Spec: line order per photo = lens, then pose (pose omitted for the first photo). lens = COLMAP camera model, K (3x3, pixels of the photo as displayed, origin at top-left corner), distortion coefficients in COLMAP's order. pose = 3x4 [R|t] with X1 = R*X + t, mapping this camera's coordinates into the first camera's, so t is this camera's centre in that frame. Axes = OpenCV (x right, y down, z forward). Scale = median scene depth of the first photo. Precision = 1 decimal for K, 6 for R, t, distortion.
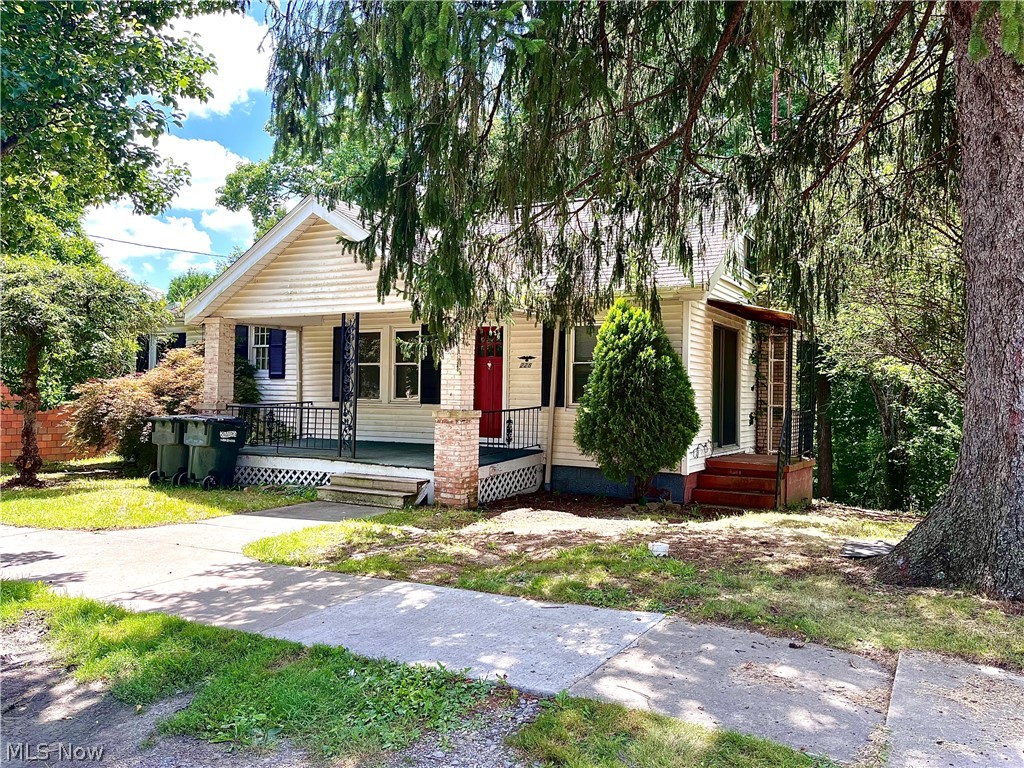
lens RADIAL K [[774.7, 0, 515.7], [0, 774.7, 381.4], [0, 0, 1]] dist [0.048511, -0.060298]
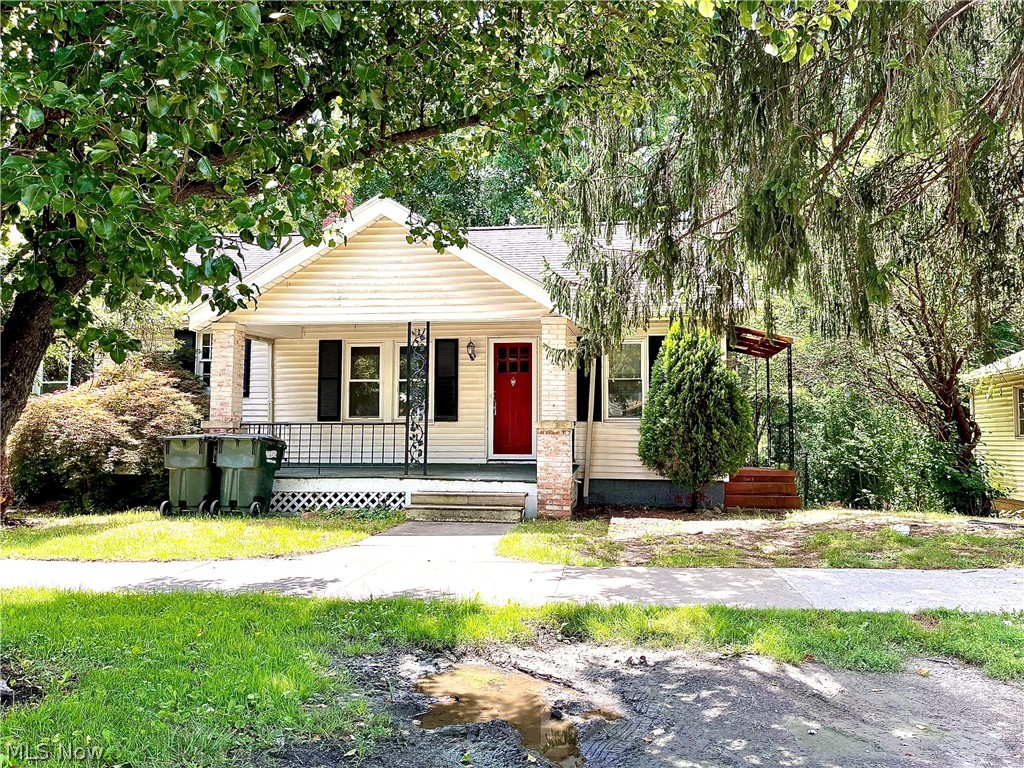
lens RADIAL K [[774.7, 0, 520.2], [0, 774.7, 364.0], [0, 0, 1]] dist [0.048511, -0.060298]
pose [[0.928181, 0.022191, 0.371466, -0.447993], [0.004867, 0.997411, -0.071746, 0.031645], [-0.372096, 0.068401, 0.925670, 0.079339]]
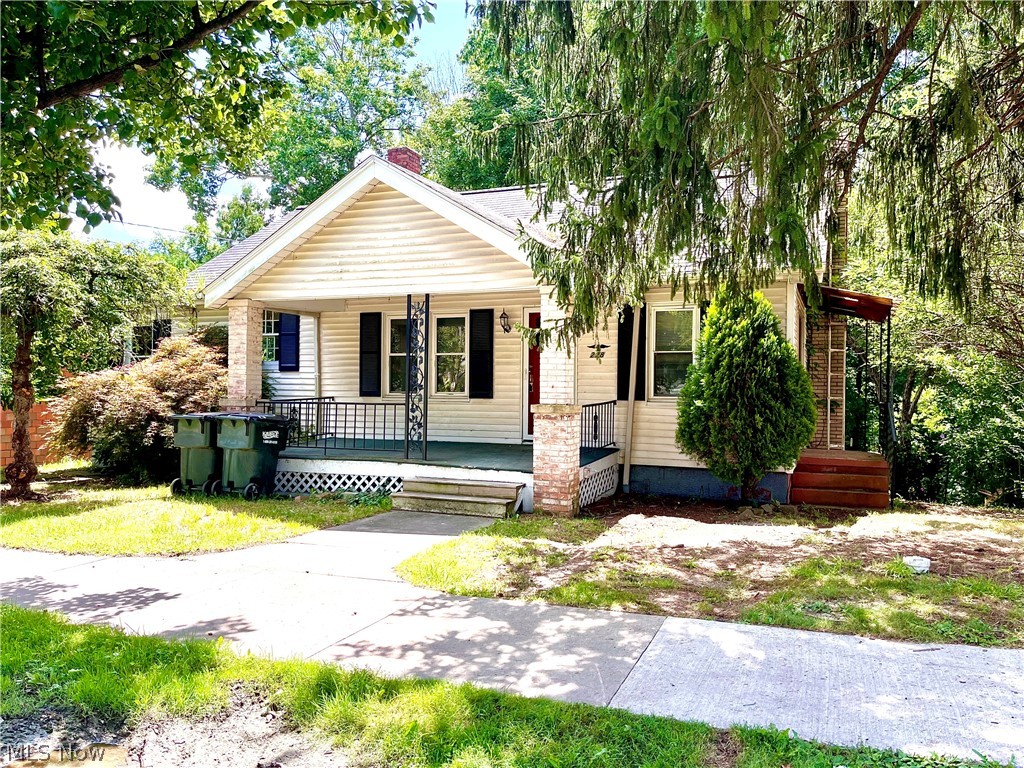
lens RADIAL K [[774.7, 0, 511.0], [0, 774.7, 386.6], [0, 0, 1]] dist [0.048511, -0.060298]
pose [[0.993144, -0.004419, 0.116816, -0.211115], [0.003067, 0.999926, 0.011748, 0.005762], [-0.116859, -0.011309, 0.993084, 0.119960]]
